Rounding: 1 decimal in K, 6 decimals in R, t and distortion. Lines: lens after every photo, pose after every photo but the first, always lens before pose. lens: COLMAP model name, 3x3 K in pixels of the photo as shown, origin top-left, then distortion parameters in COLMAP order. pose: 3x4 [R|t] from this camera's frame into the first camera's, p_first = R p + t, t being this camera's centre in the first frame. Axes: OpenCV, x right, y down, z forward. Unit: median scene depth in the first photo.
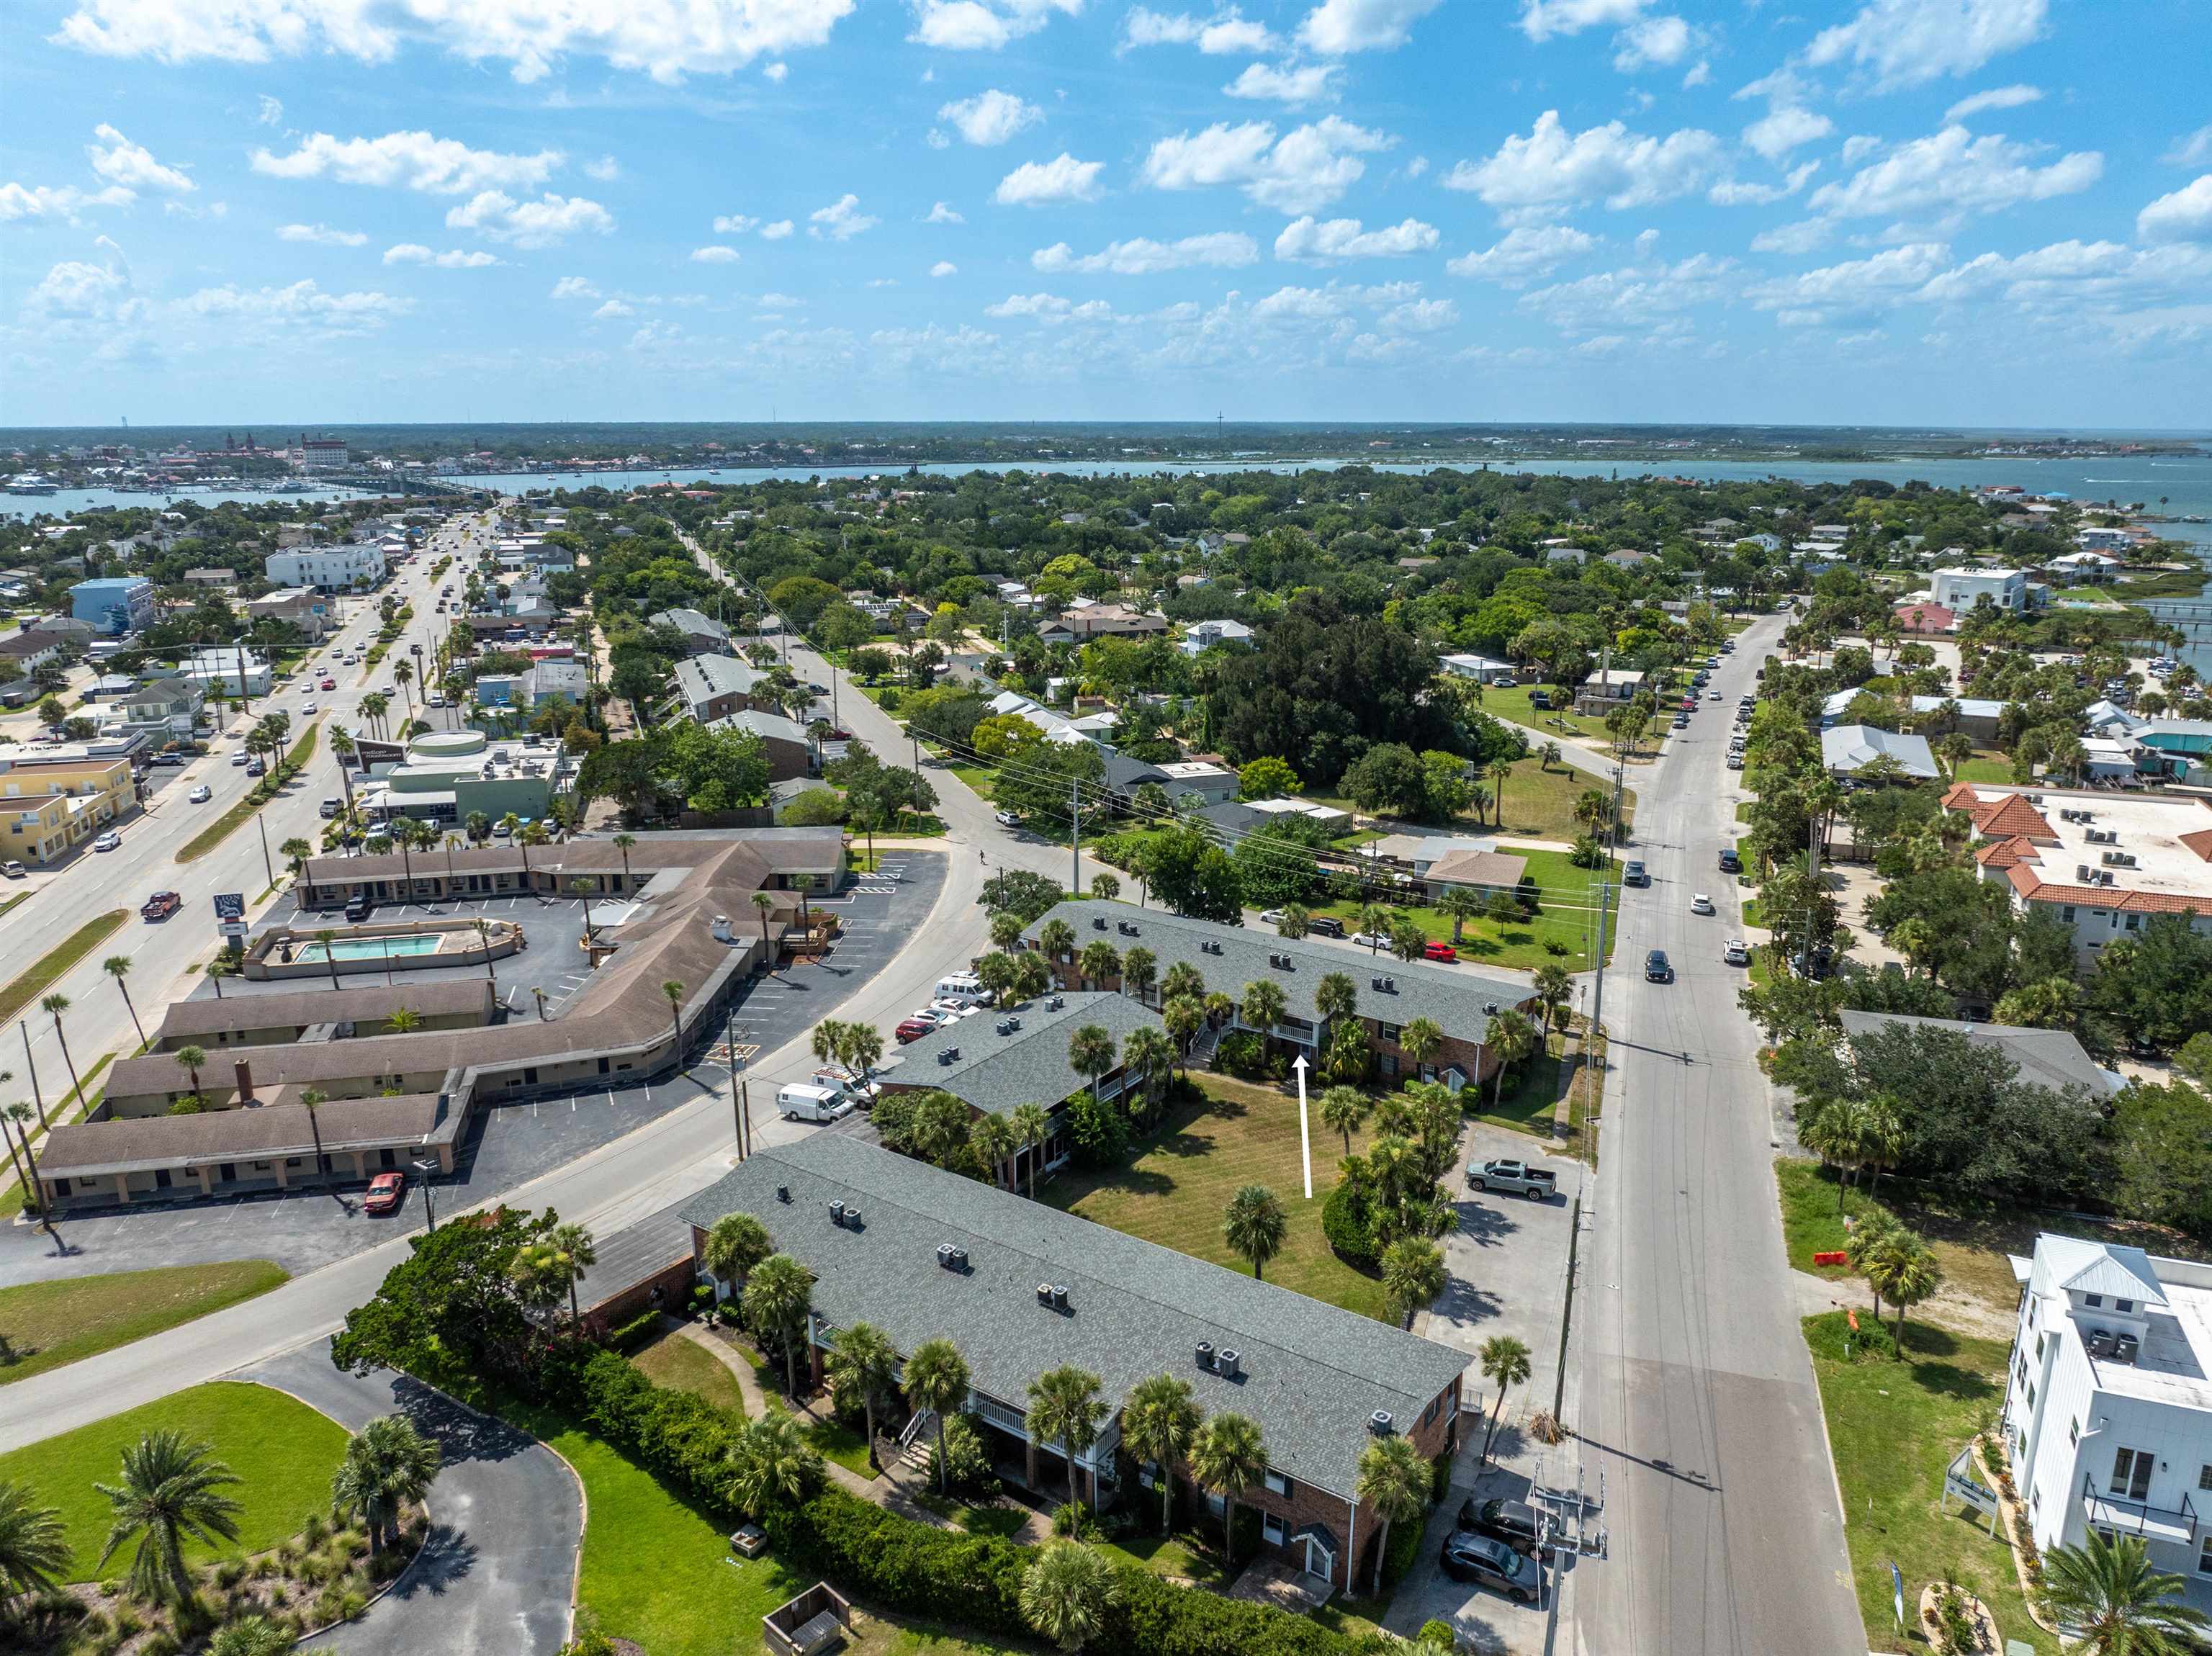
lens RADIAL K [[1508.6, 0, 1123.1], [0, 1508.6, 830.1], [0, 0, 1]] dist [-0.027290, -0.005997]
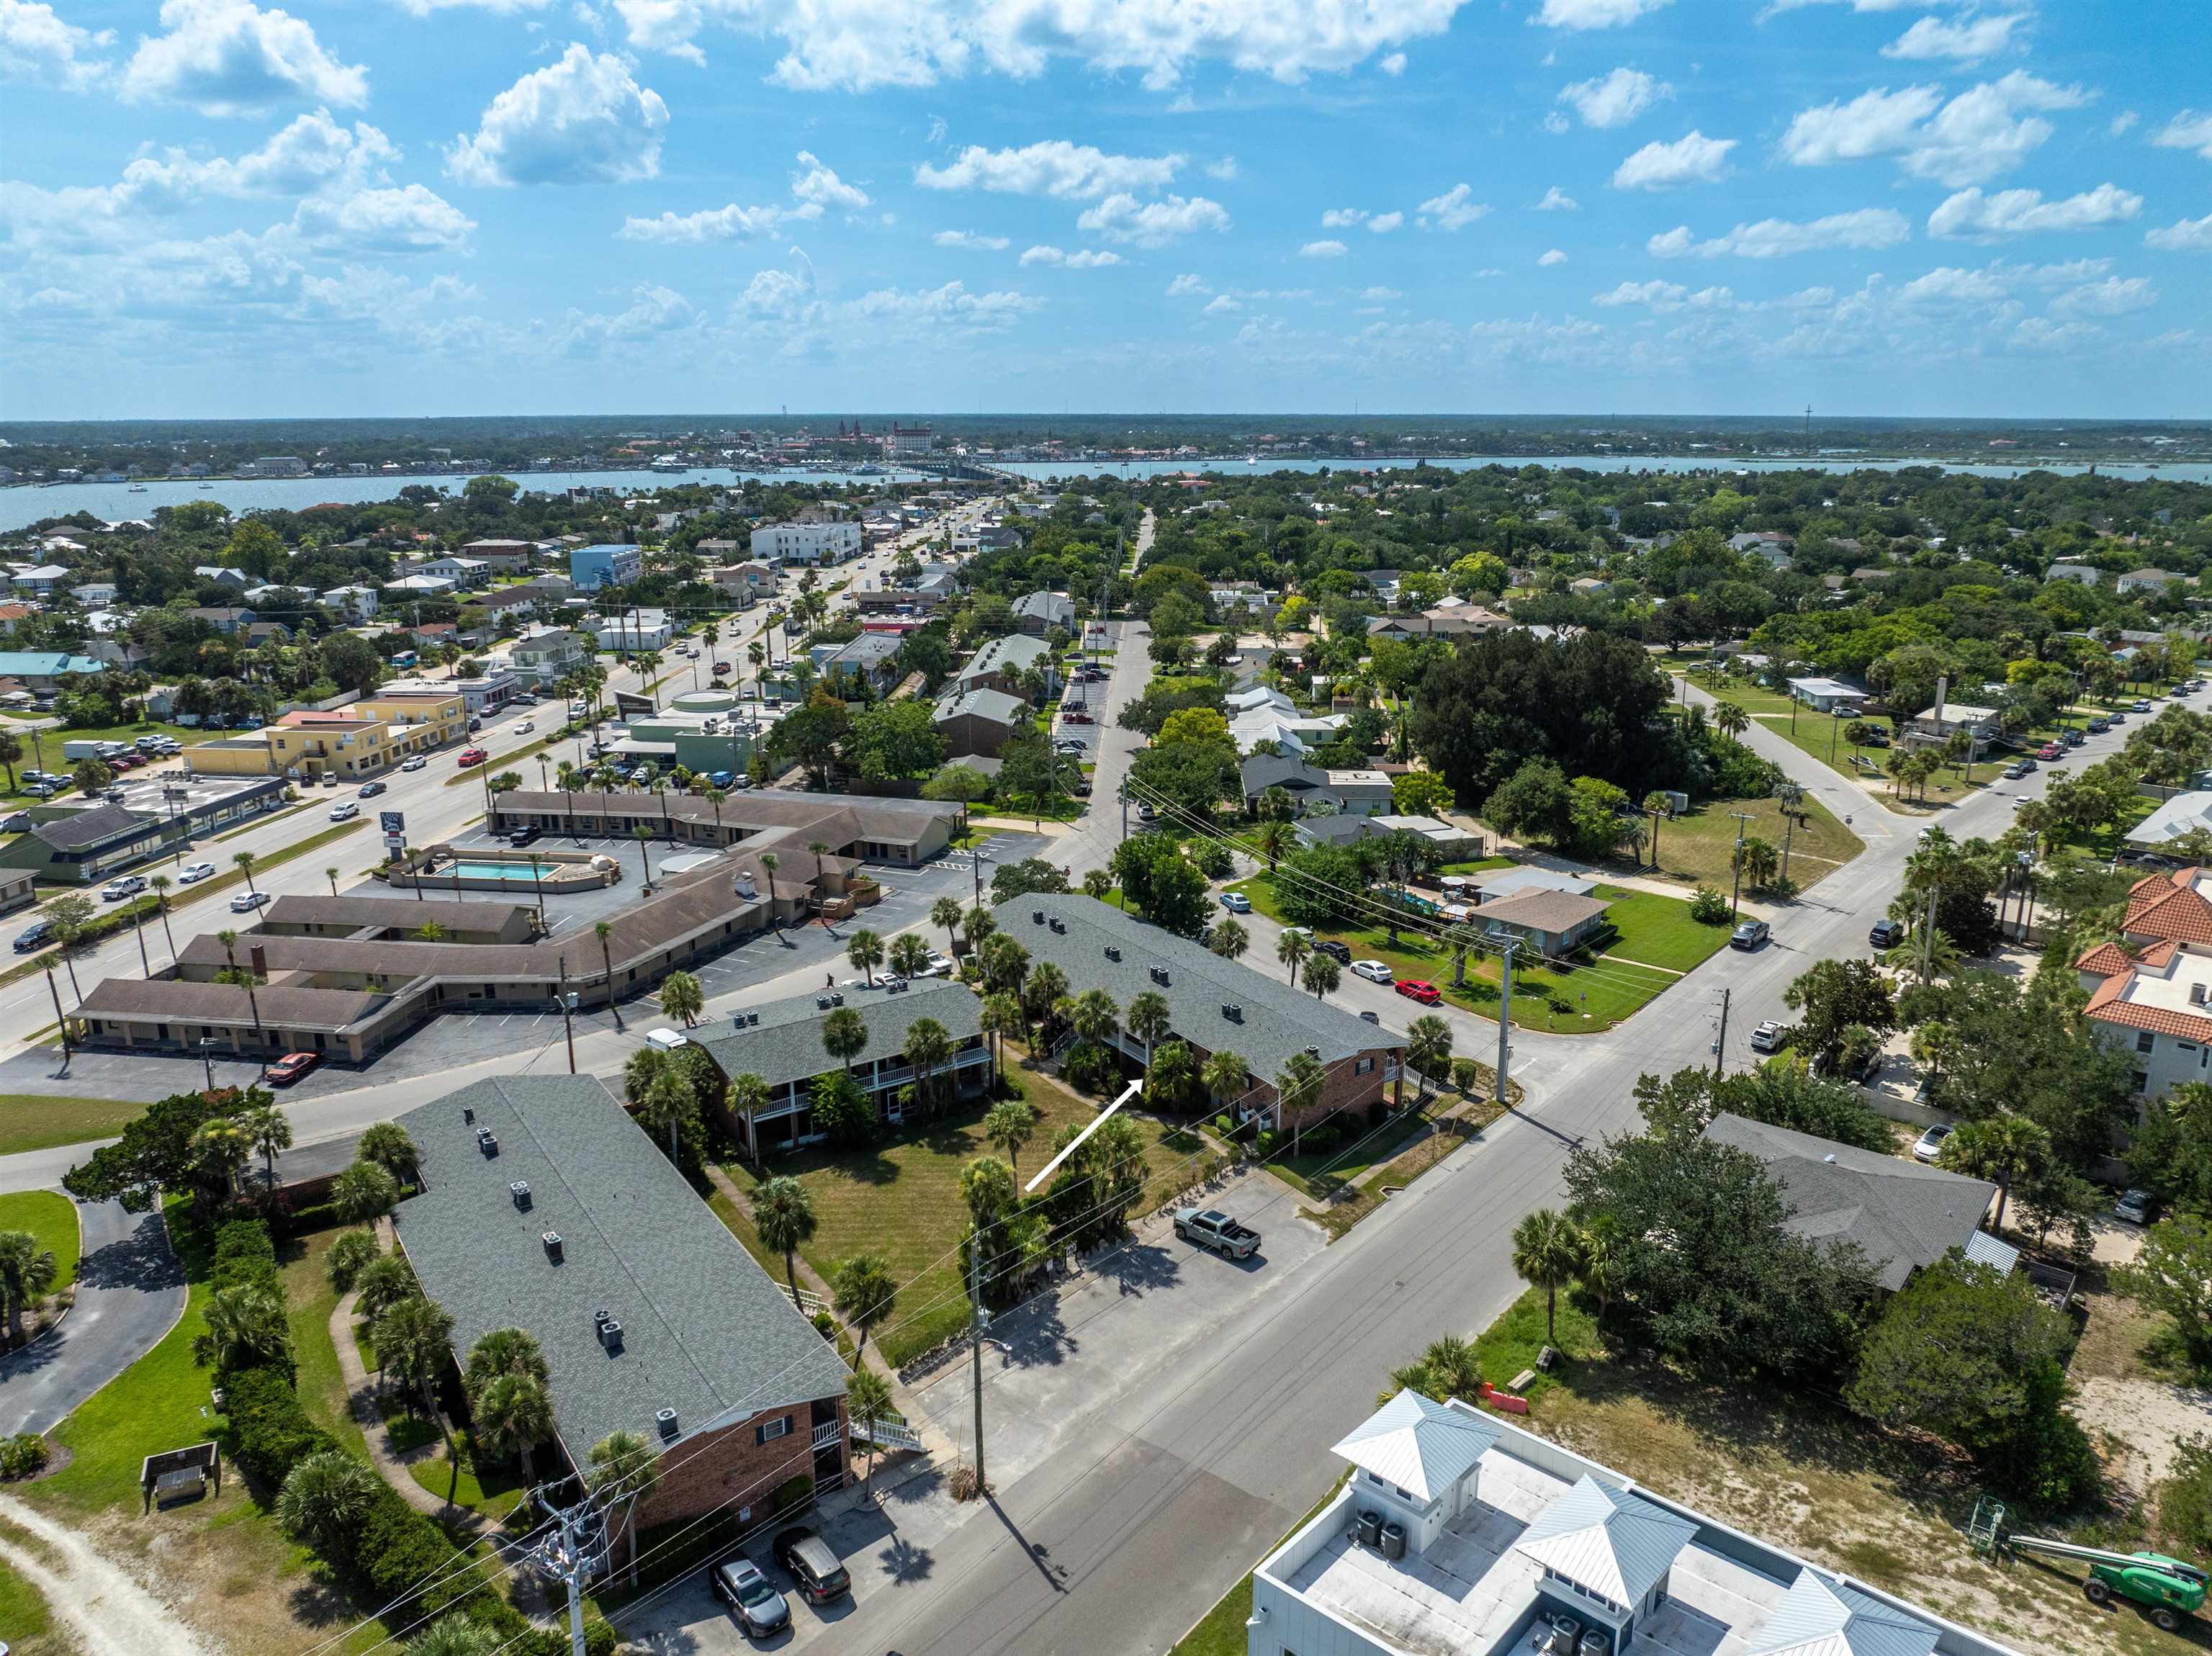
lens RADIAL K [[1508.6, 0, 1123.1], [0, 1508.6, 830.1], [0, 0, 1]] dist [-0.027290, -0.005997]
pose [[0.936522, 0.092250, -0.338254, 0.268255], [-0.090614, 0.995672, 0.020661, -0.015402], [0.338696, 0.011301, 0.940828, 0.058301]]
